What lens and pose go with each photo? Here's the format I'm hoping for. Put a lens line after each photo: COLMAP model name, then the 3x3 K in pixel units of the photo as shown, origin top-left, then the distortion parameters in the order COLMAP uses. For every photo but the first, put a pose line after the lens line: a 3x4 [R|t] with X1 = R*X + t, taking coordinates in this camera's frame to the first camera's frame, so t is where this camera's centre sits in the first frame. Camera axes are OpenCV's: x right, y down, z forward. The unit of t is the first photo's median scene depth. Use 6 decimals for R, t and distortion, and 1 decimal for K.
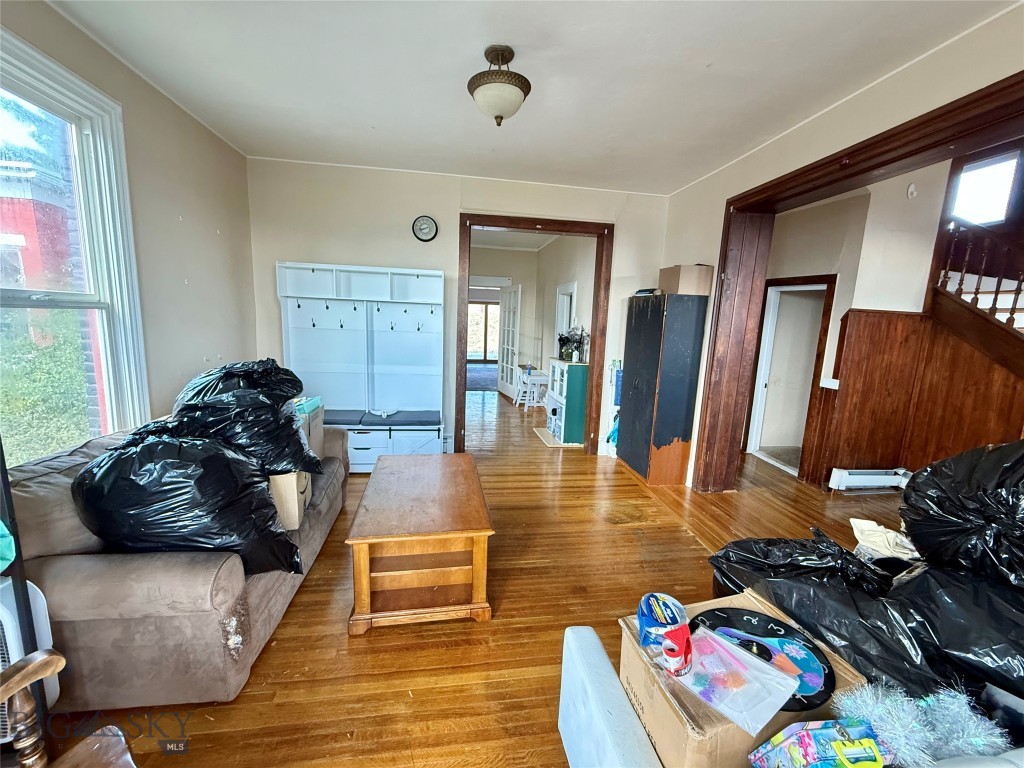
lens RADIAL K [[408.3, 0, 509.5], [0, 408.3, 384.8], [0, 0, 1]] dist [-0.000796, 0.000122]
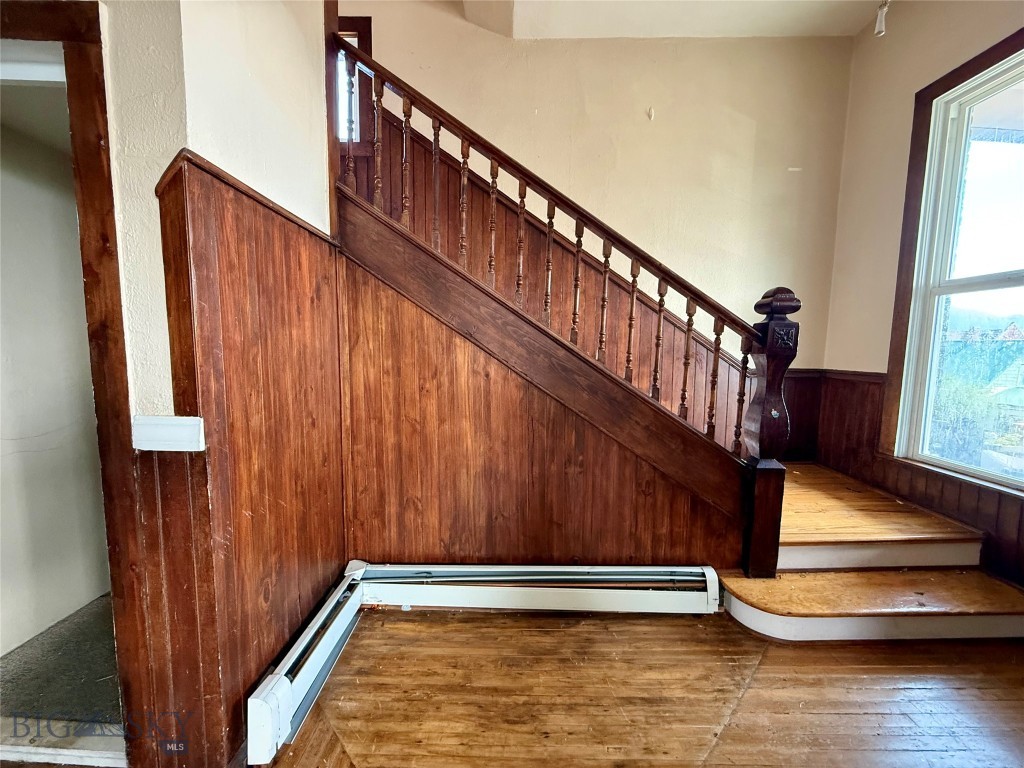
lens RADIAL K [[408.3, 0, 509.5], [0, 408.3, 384.8], [0, 0, 1]] dist [-0.000796, 0.000122]
pose [[0.165176, -0.134869, 0.976999, 0.580594], [0.148550, 0.982707, 0.110542, -0.033301], [-0.975013, 0.126874, 0.182354, 0.751013]]
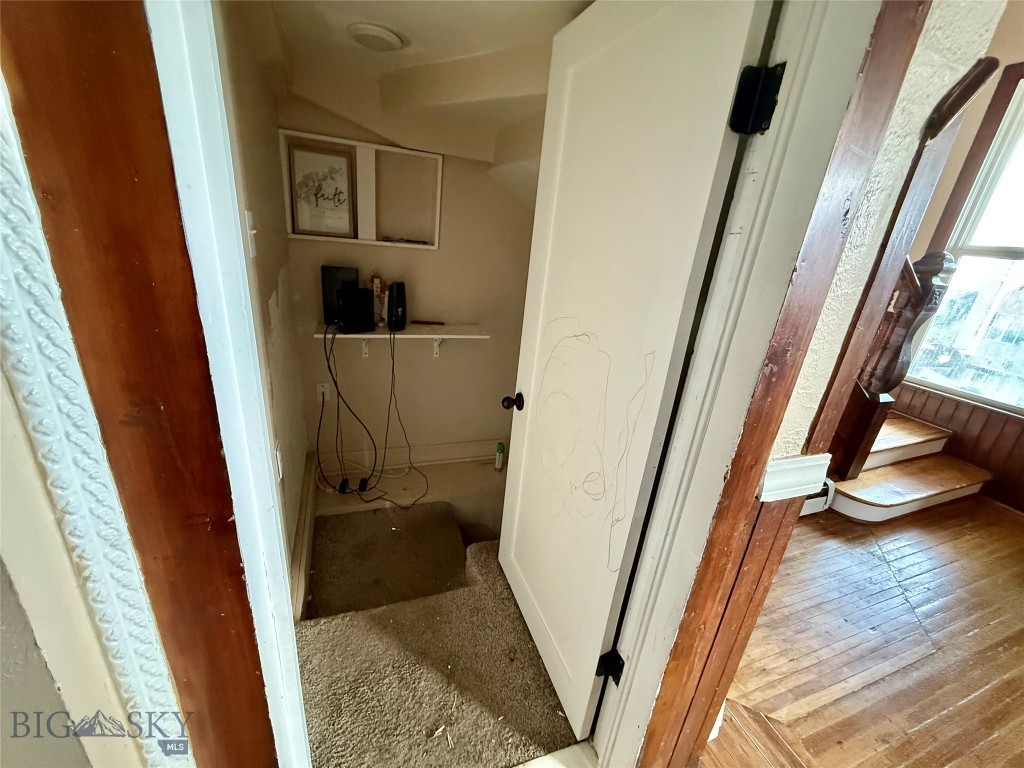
lens RADIAL K [[408.3, 0, 509.5], [0, 408.3, 384.8], [0, 0, 1]] dist [-0.000796, 0.000122]
pose [[-0.192749, -0.399494, 0.896243, 0.667756], [0.051848, 0.907948, 0.415862, -0.146853], [-0.979877, 0.126626, -0.154293, 1.213718]]
